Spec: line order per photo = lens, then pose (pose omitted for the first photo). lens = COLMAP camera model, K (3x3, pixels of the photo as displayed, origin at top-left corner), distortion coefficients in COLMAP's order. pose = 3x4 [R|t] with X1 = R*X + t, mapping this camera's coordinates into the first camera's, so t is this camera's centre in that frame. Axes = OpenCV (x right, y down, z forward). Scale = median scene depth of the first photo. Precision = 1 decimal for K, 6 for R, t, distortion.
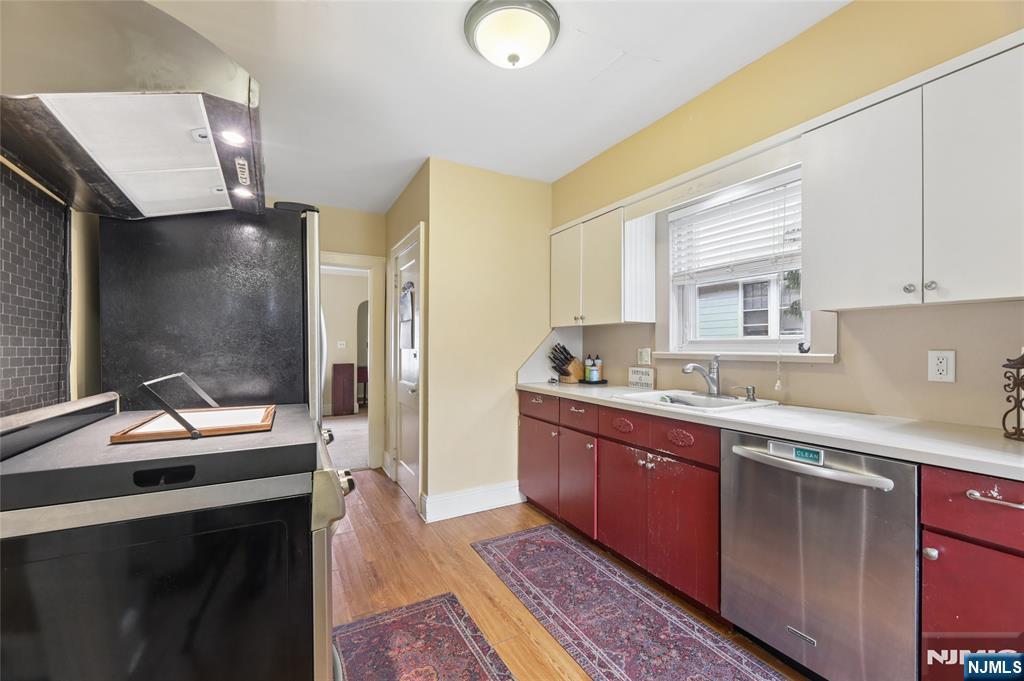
lens RADIAL K [[417.4, 0, 489.0], [0, 417.4, 344.3], [0, 0, 1]] dist [-0.000510, -0.001129]
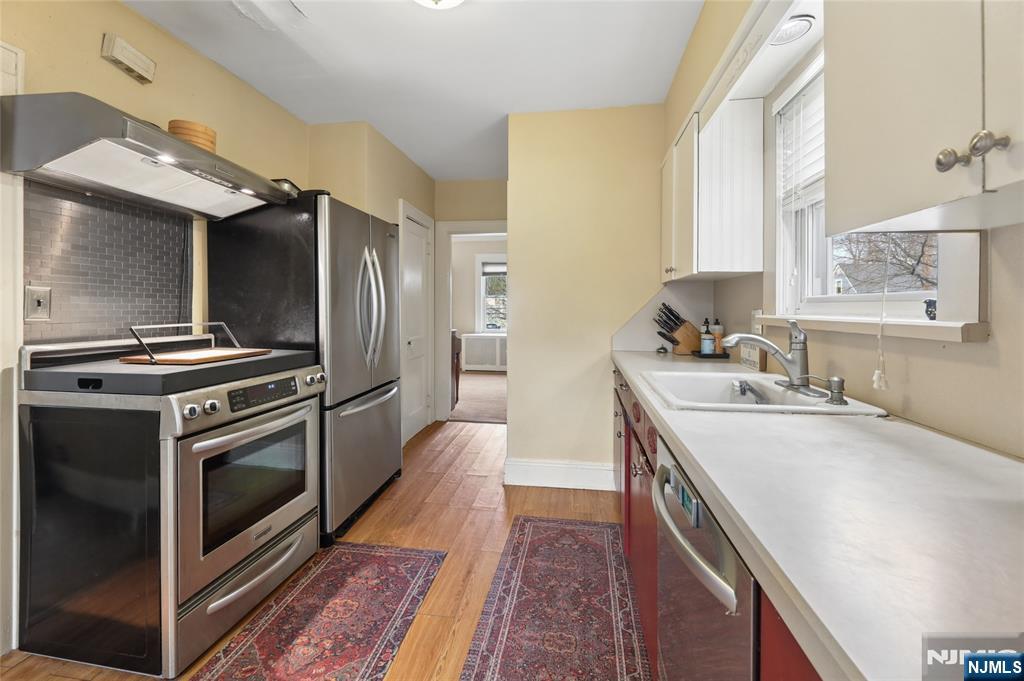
lens RADIAL K [[417.4, 0, 504.0], [0, 417.4, 307.3], [0, 0, 1]] dist [-0.000510, -0.001129]
pose [[0.799612, 0.003999, -0.600504, 0.602840], [-0.002305, 0.999991, 0.003591, 0.005123], [0.600513, -0.001487, 0.799614, 0.279273]]
